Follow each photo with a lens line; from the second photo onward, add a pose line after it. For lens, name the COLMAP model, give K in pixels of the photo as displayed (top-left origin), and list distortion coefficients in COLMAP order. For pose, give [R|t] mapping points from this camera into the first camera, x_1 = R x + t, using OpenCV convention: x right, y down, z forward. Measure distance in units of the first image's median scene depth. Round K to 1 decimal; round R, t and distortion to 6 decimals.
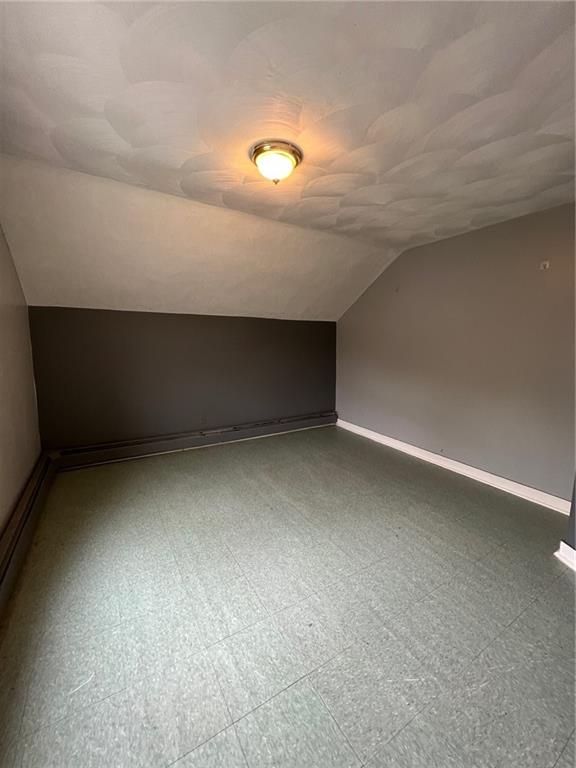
lens RADIAL K [[307.7, 0, 288.0], [0, 307.7, 384.0], [0, 0, 1]] dist [0.000090, 0.000051]
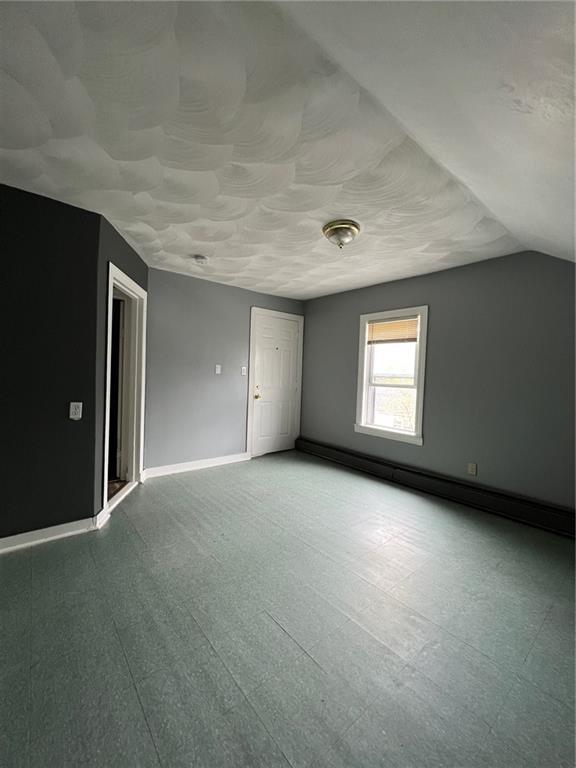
lens RADIAL K [[307.7, 0, 288.0], [0, 307.7, 384.0], [0, 0, 1]] dist [0.000090, 0.000051]
pose [[-0.985739, -0.036887, -0.164187, 0.292571], [-0.059433, 0.989116, 0.134601, -0.186117], [0.157435, 0.142440, -0.977203, 1.850749]]
